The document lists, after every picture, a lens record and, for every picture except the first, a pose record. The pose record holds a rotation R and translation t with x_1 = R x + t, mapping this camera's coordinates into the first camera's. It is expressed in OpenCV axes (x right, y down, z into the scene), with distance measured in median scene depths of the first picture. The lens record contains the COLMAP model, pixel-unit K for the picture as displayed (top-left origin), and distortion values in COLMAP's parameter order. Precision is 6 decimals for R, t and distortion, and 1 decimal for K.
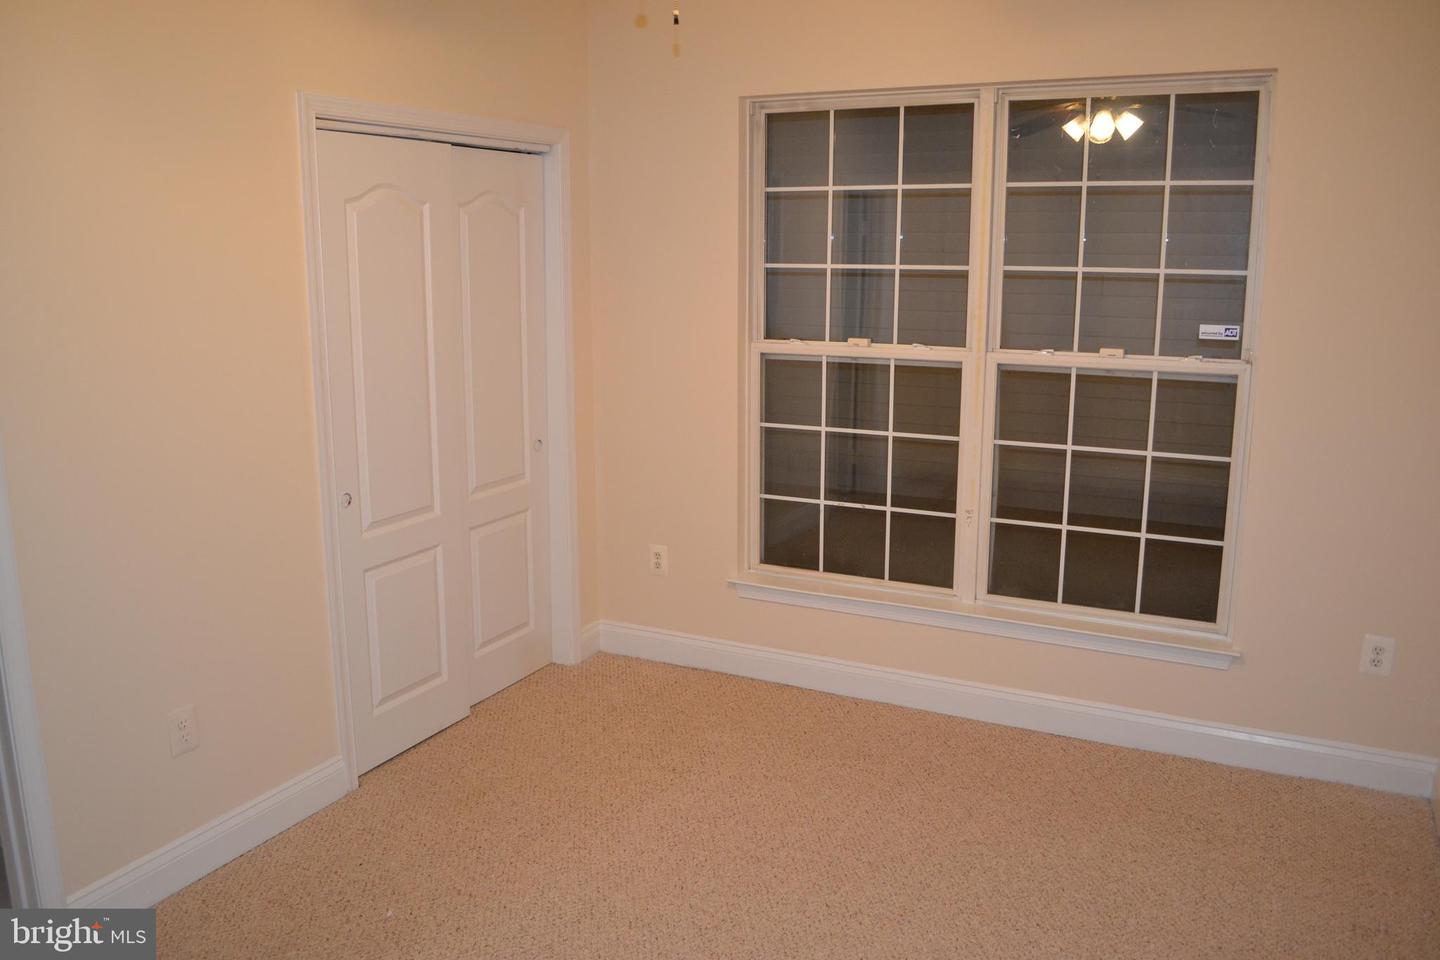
lens RADIAL K [[1152.0, 0, 720.0], [0, 1152.0, 480.0], [0, 0, 1]] dist [-0.061603, -0.004141]
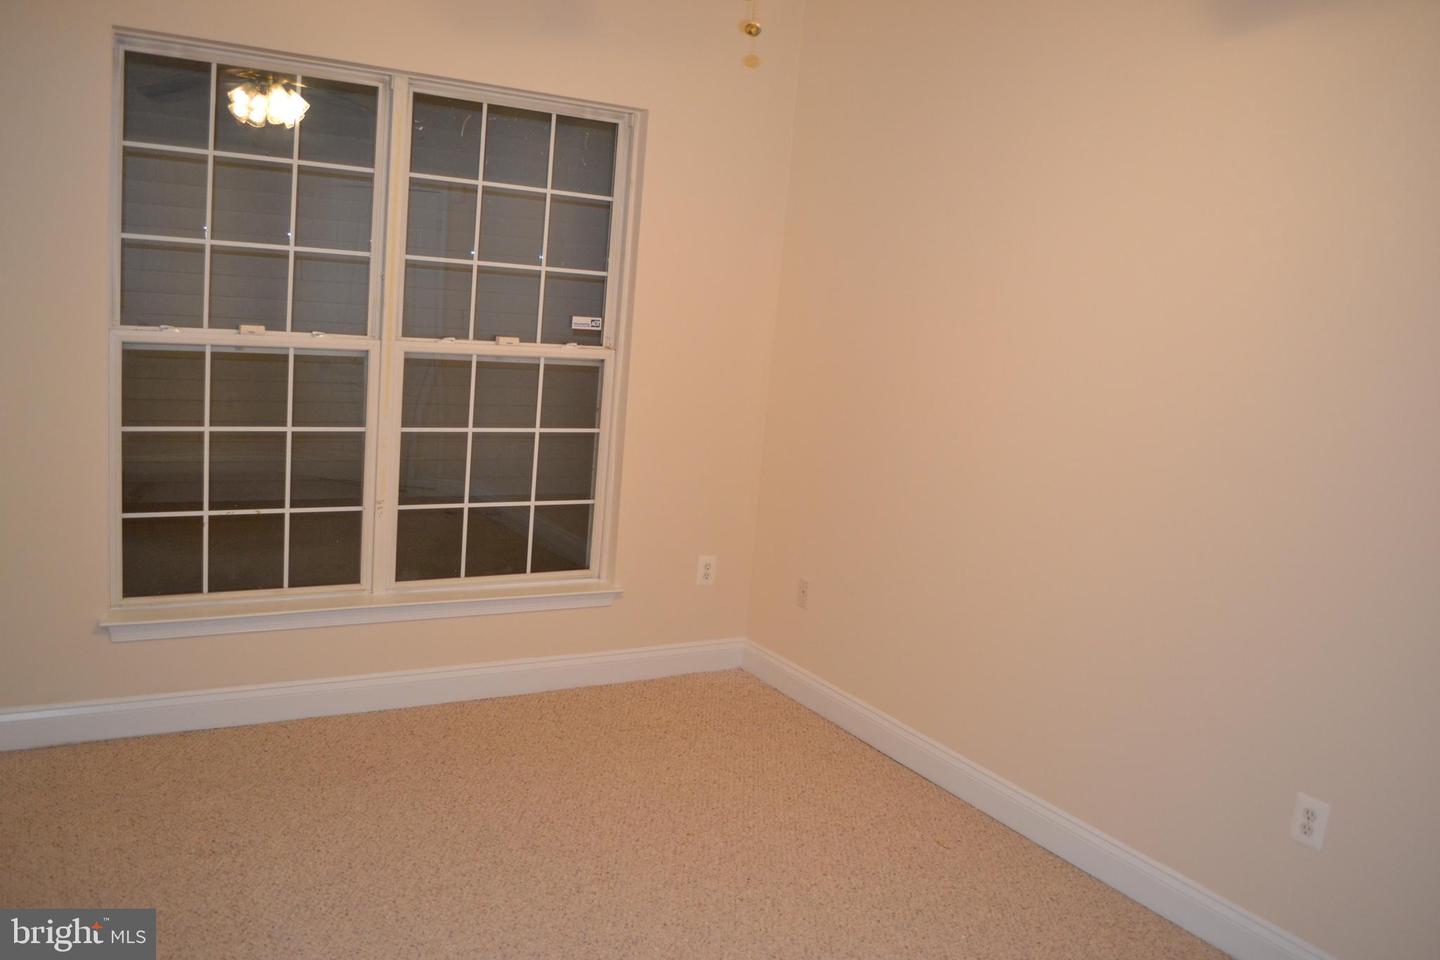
lens RADIAL K [[1163.4, 0, 720.0], [0, 1163.4, 480.0], [0, 0, 1]] dist [-0.073216, -0.004651]
pose [[0.518567, -0.106599, 0.848366, -0.484158], [0.076325, 0.994008, 0.078246, -0.048169], [-0.851624, 0.024176, 0.523596, 0.237467]]
